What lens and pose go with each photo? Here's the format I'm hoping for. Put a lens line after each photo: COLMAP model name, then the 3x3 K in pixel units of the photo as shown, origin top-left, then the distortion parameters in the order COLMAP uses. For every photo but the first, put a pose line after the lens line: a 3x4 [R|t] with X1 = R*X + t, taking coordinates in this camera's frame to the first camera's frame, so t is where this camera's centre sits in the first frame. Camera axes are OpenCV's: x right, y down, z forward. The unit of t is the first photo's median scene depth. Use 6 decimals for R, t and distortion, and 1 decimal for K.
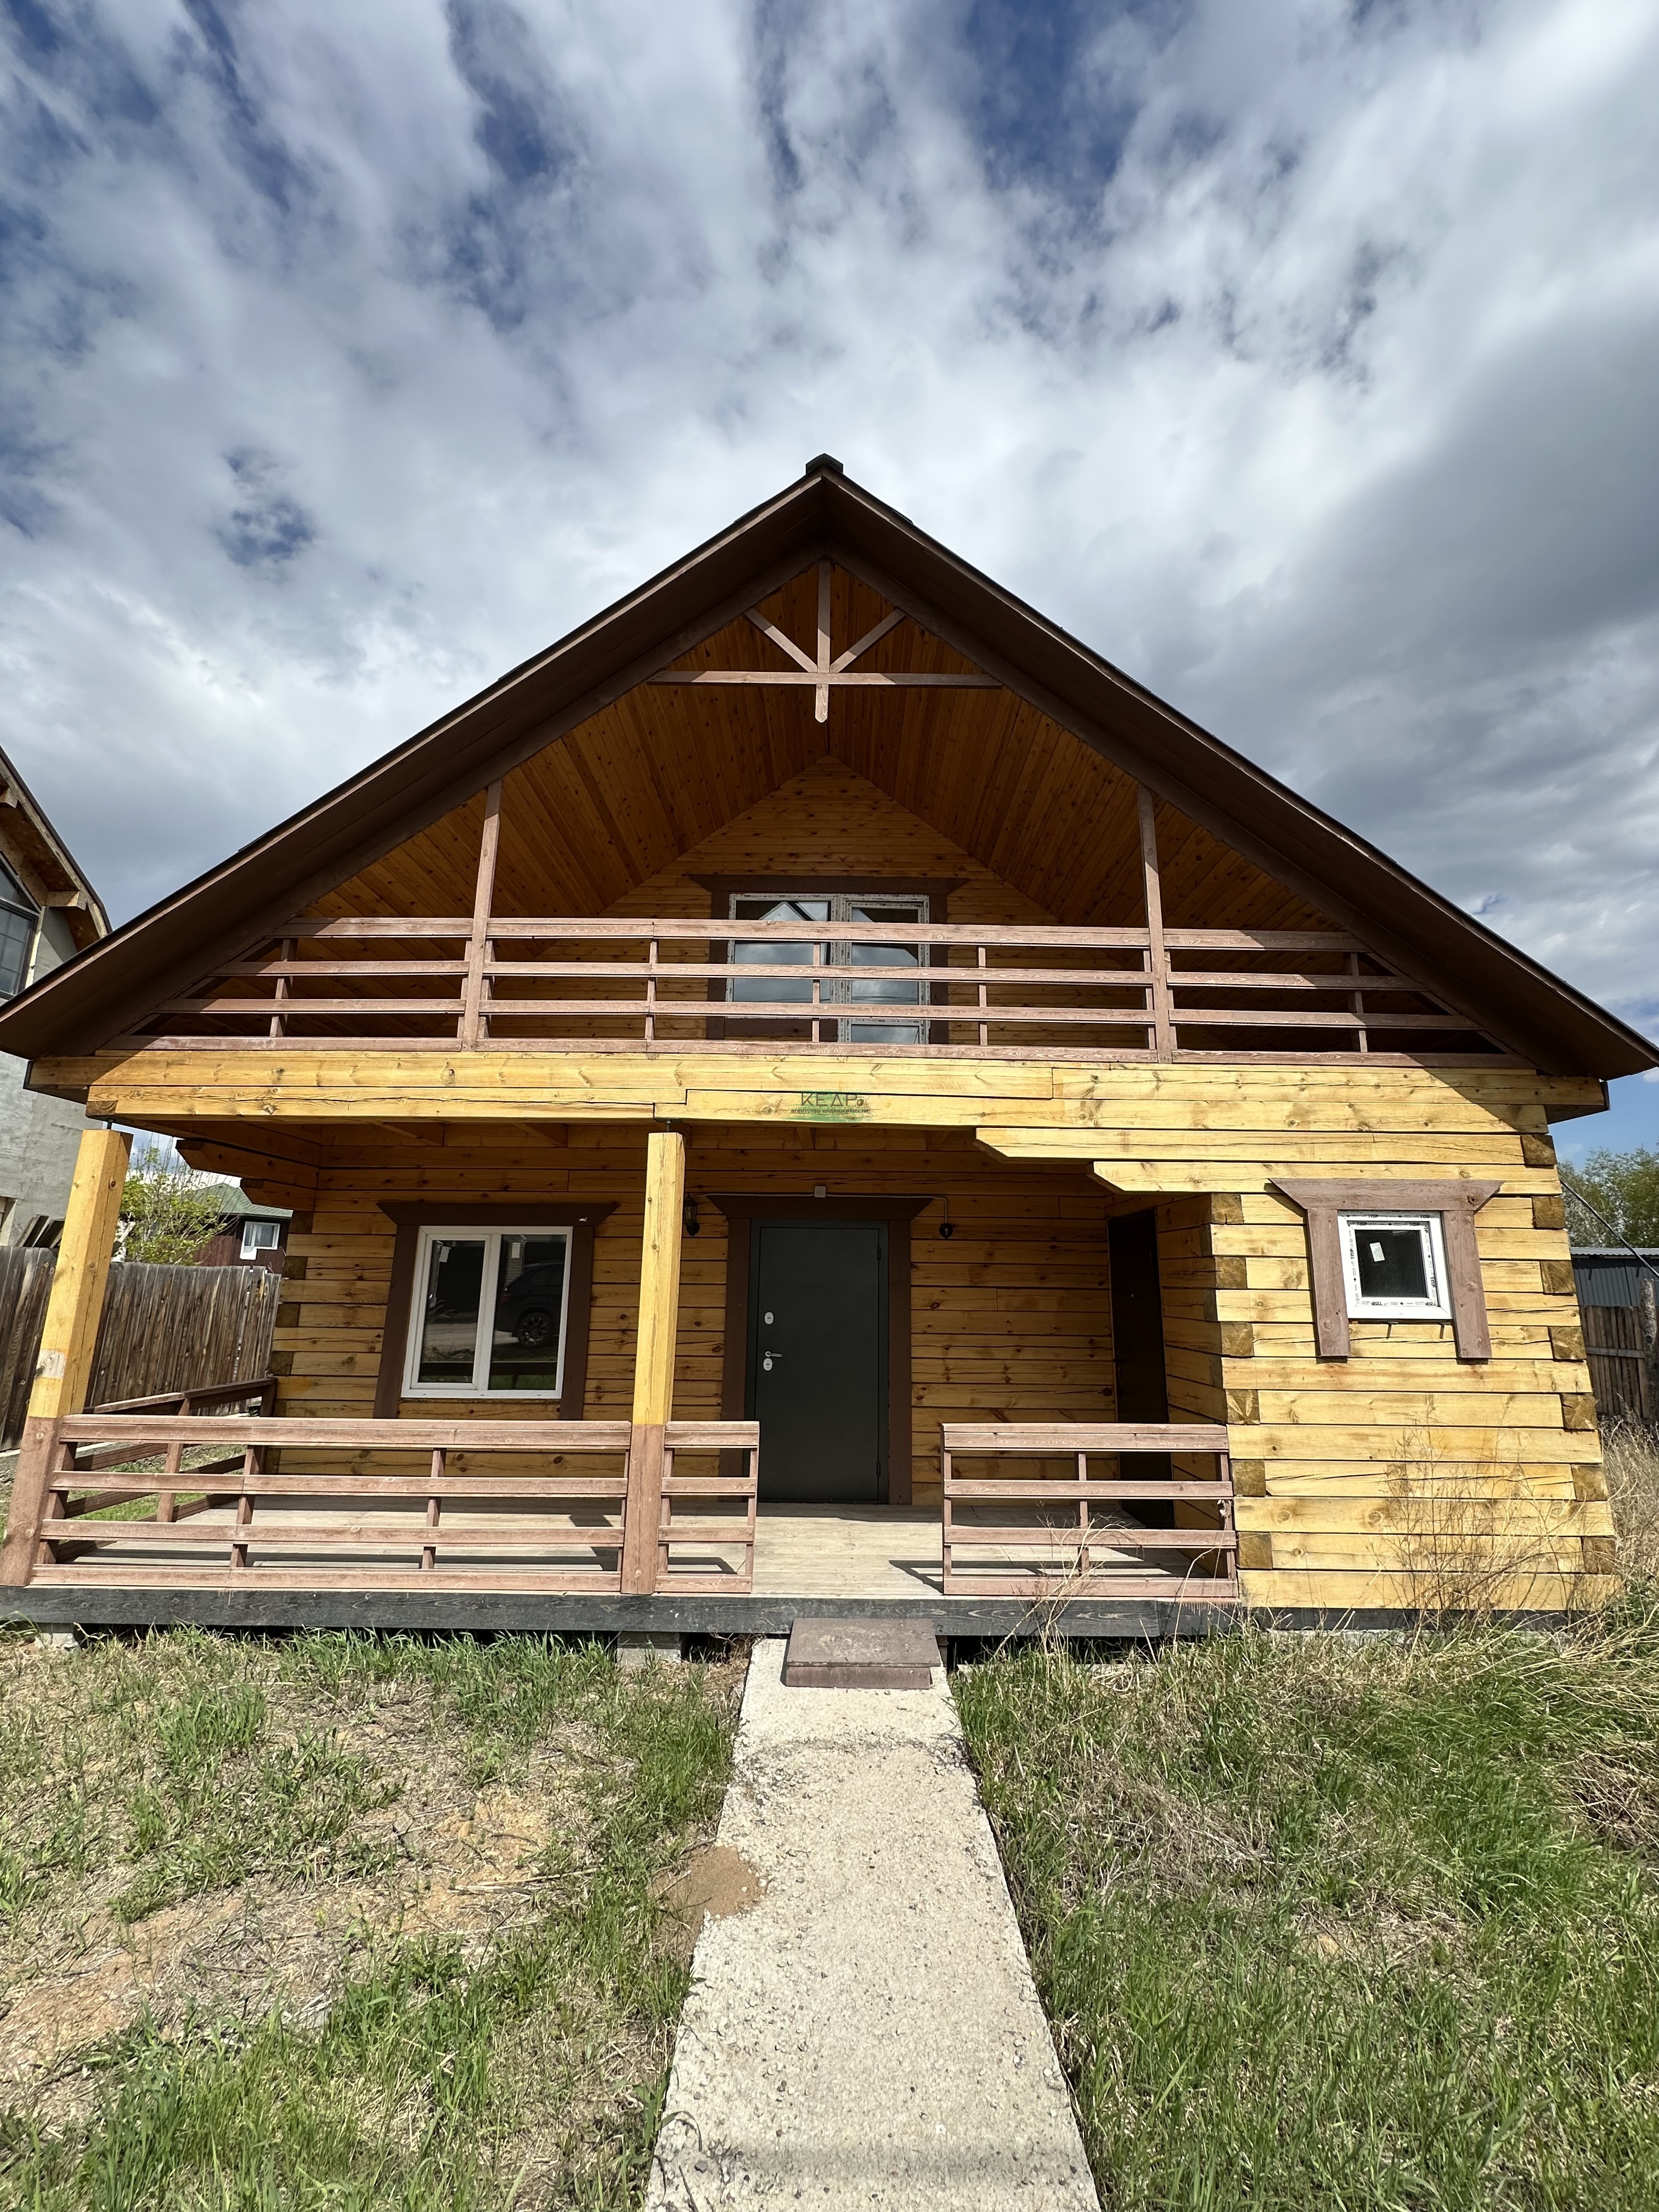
lens RADIAL K [[880.4, 0, 827.0], [0, 880.4, 1105.0], [0, 0, 1]] dist [-0.004367, 0.000181]
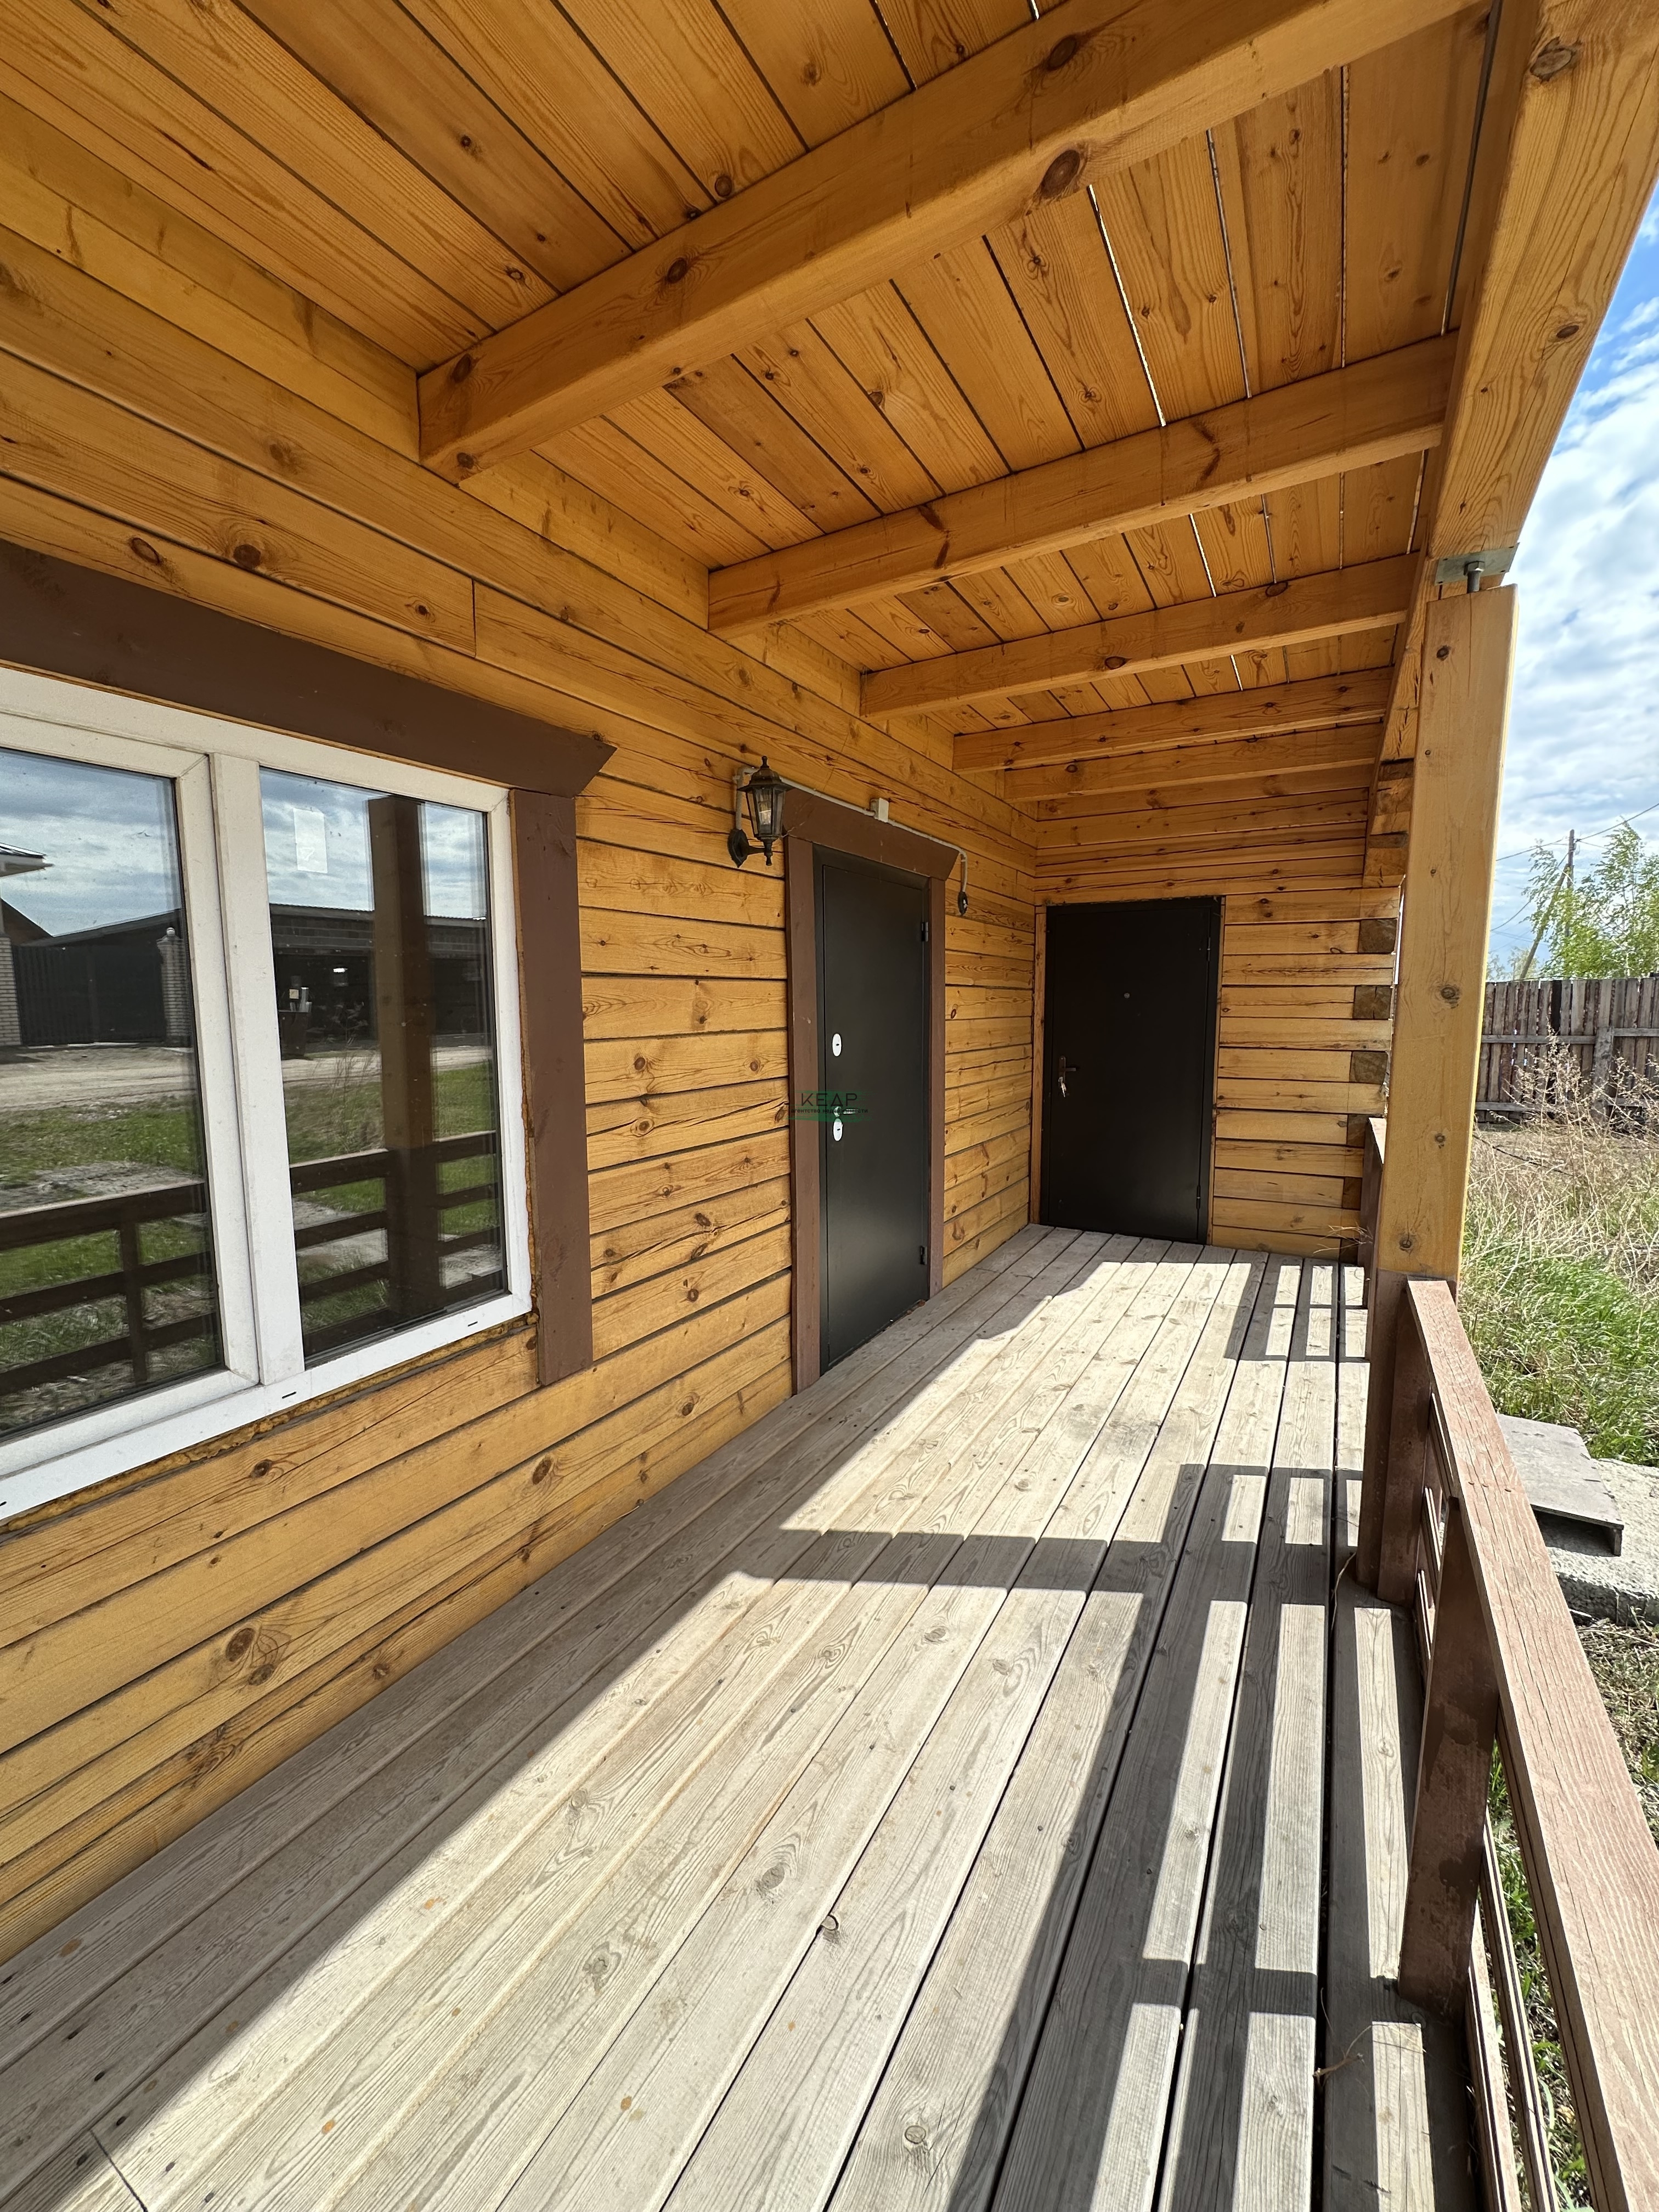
lens RADIAL K [[880.4, 0, 829.9], [0, 880.4, 1101.0], [0, 0, 1]] dist [-0.004367, 0.000181]
pose [[0.491267, -0.110505, 0.863971, -0.524687], [-0.171996, 0.960080, 0.220597, 0.160550], [-0.853859, -0.256971, 0.452649, 0.763011]]
